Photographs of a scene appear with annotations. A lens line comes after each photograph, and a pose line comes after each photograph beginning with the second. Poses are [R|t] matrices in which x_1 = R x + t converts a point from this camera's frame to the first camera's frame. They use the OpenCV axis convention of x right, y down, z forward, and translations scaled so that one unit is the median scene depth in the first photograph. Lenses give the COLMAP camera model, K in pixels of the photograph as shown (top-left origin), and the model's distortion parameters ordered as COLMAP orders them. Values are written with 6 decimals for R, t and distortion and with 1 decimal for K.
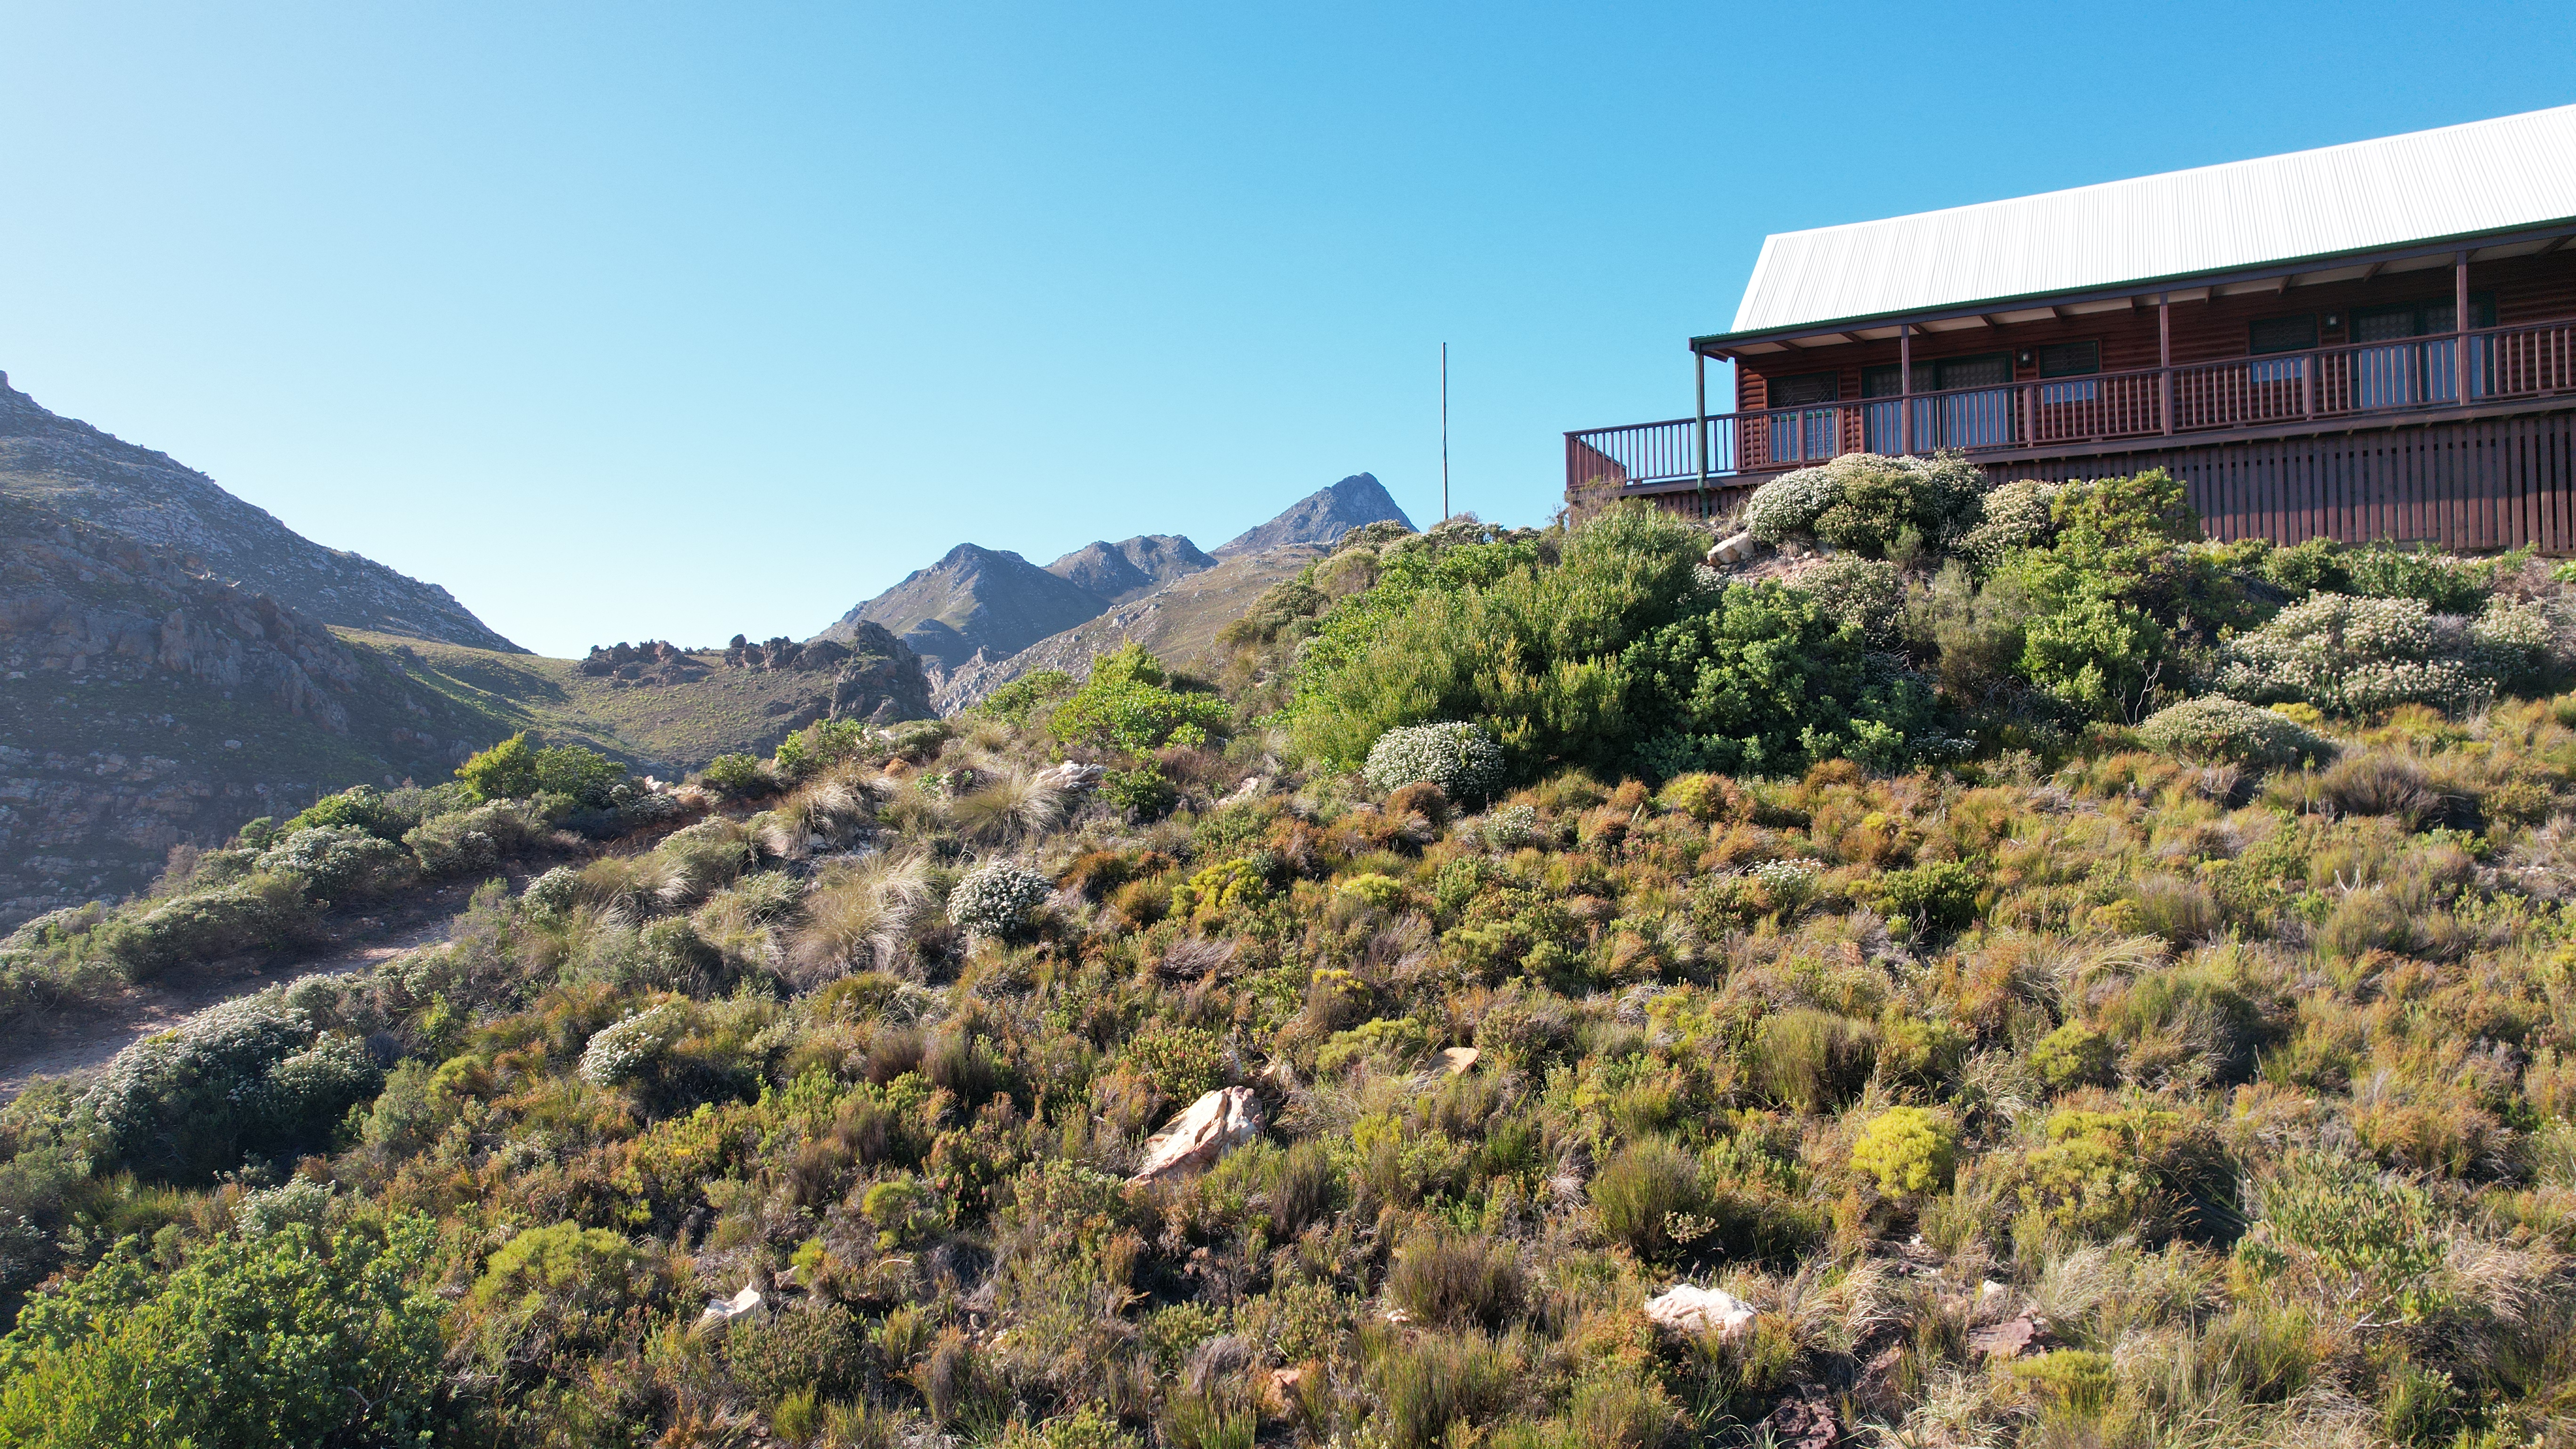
lens RADIAL K [[1650.2, 0, 1295.1], [0, 1650.2, 726.3], [0, 0, 1]] dist [-0.075568, 0.067710]
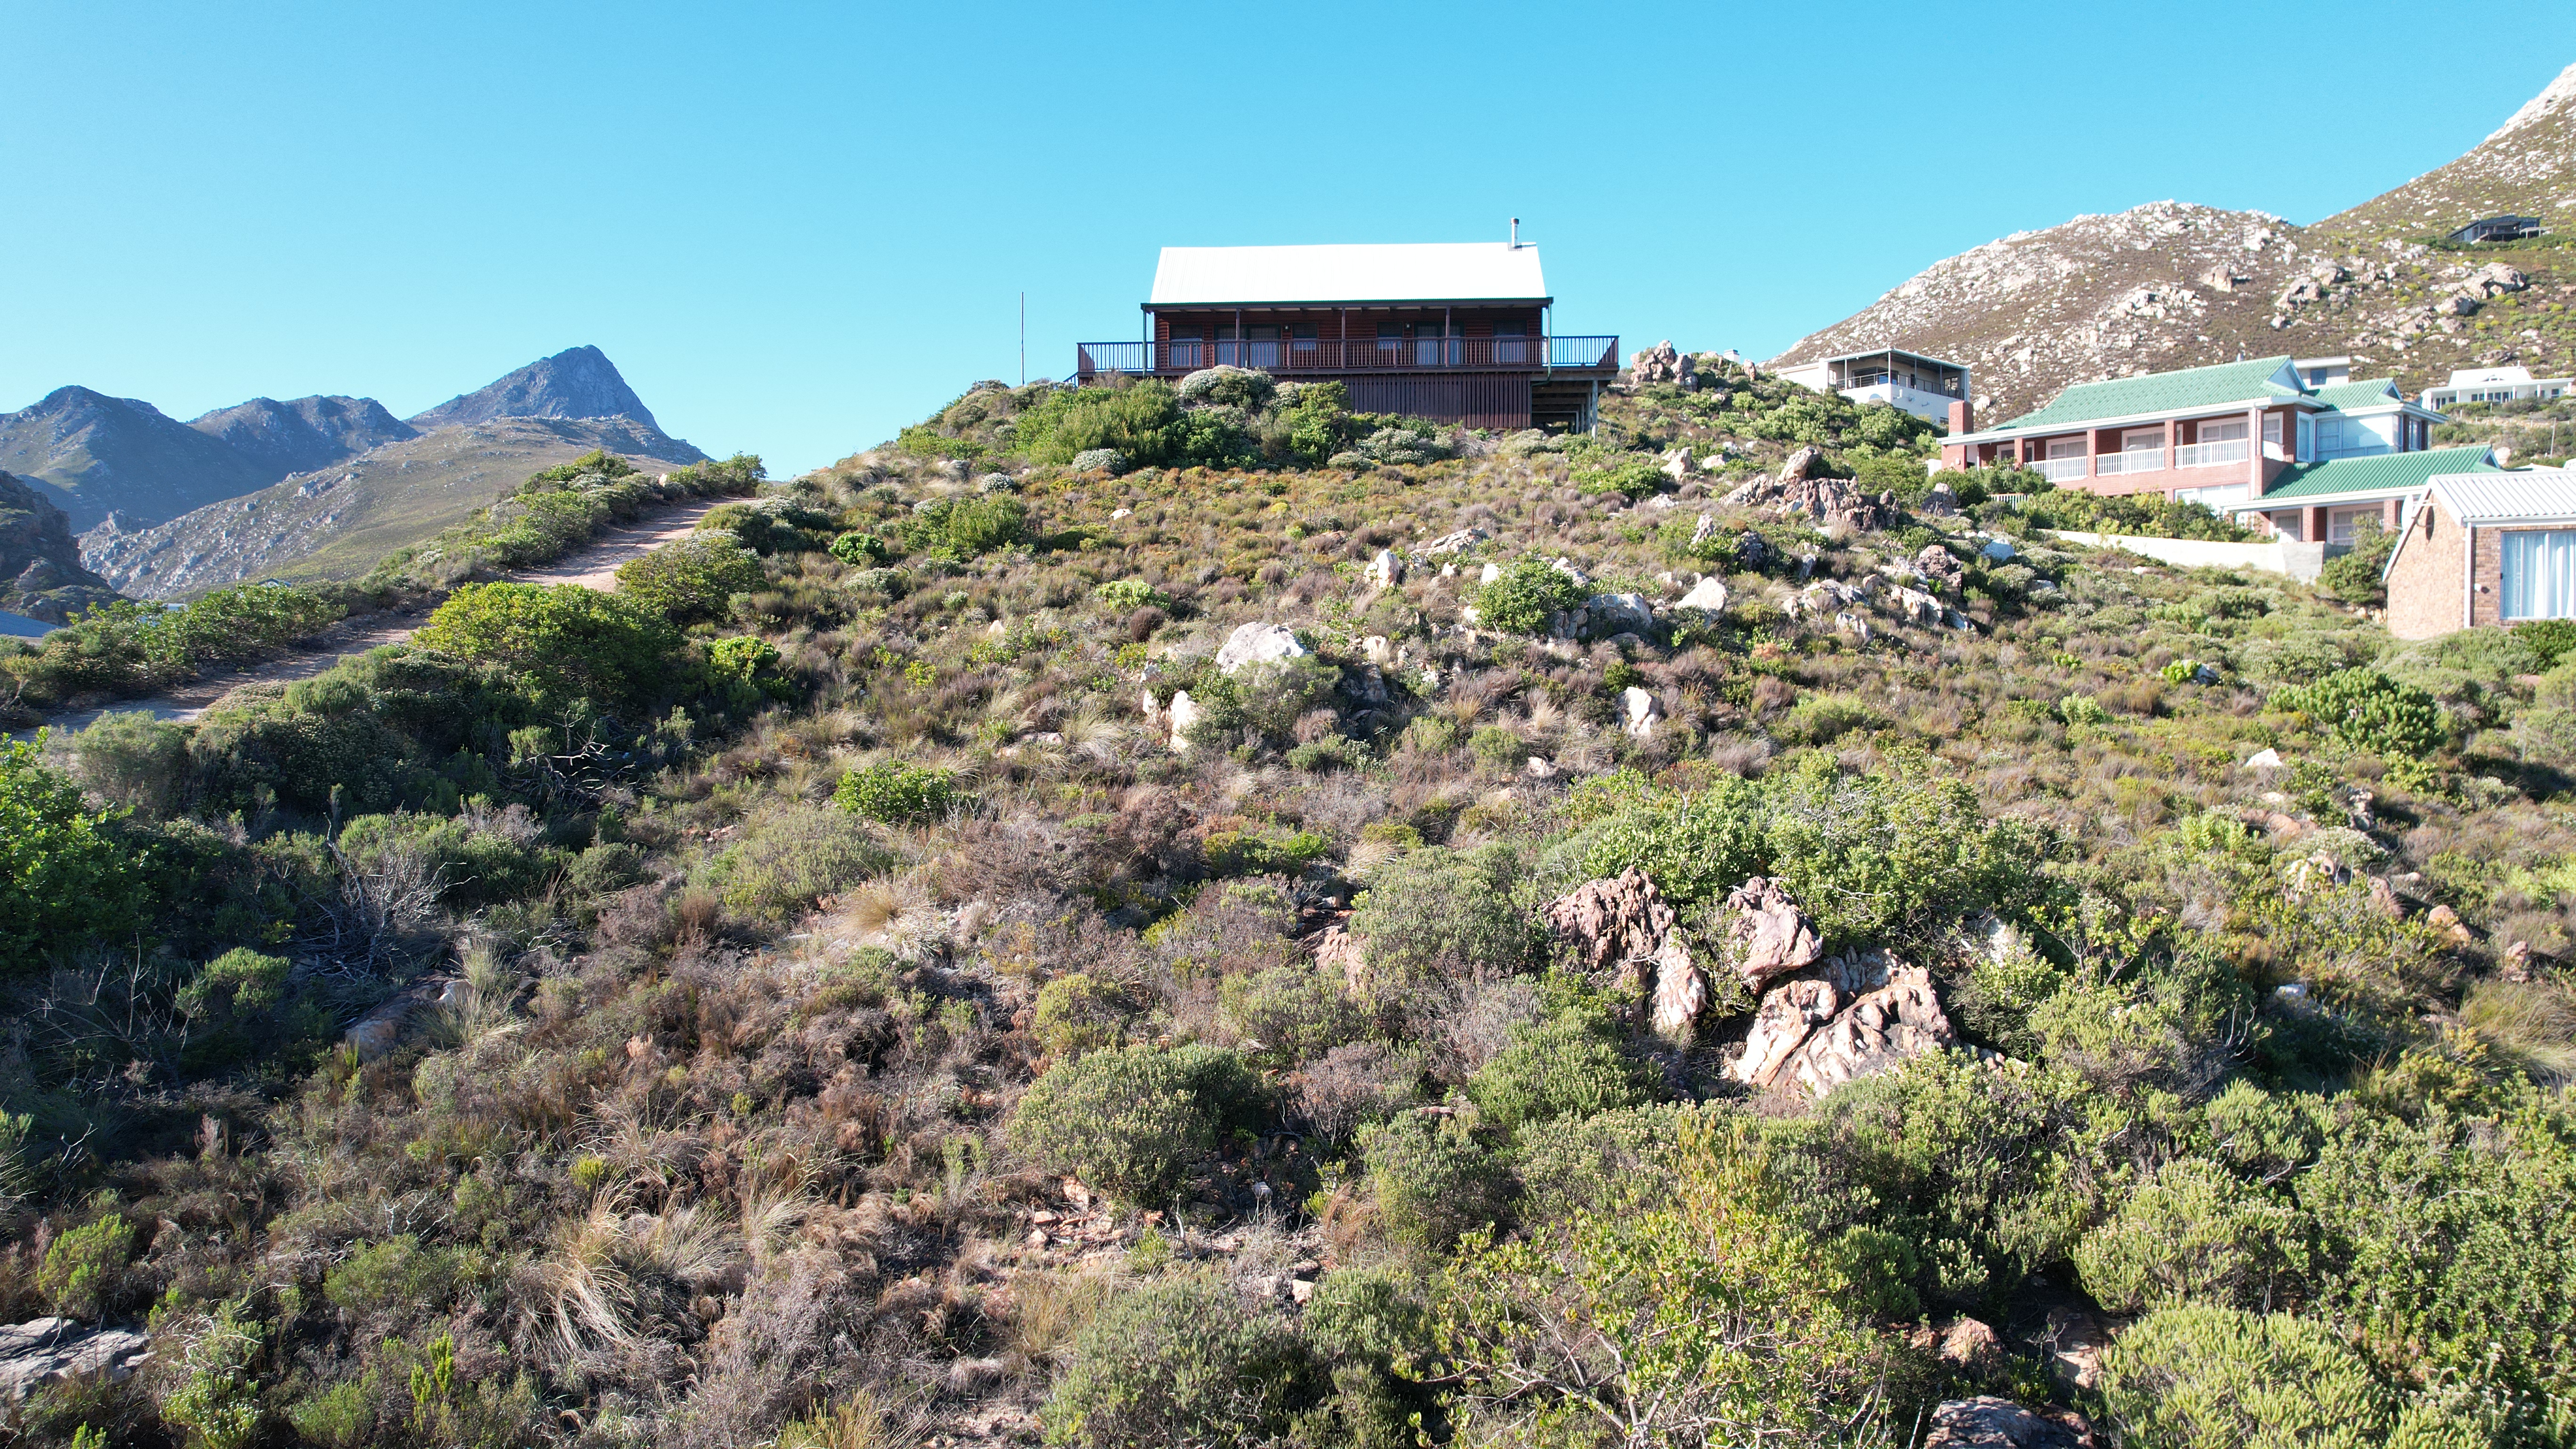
lens RADIAL K [[1650.2, 0, 1294.7], [0, 1650.2, 725.9], [0, 0, 1]] dist [-0.075568, 0.067710]
pose [[0.898731, -0.005556, 0.438465, -2.140581], [-0.020643, 0.998275, 0.054961, 0.776468], [-0.438014, -0.058447, 0.897066, -4.246479]]
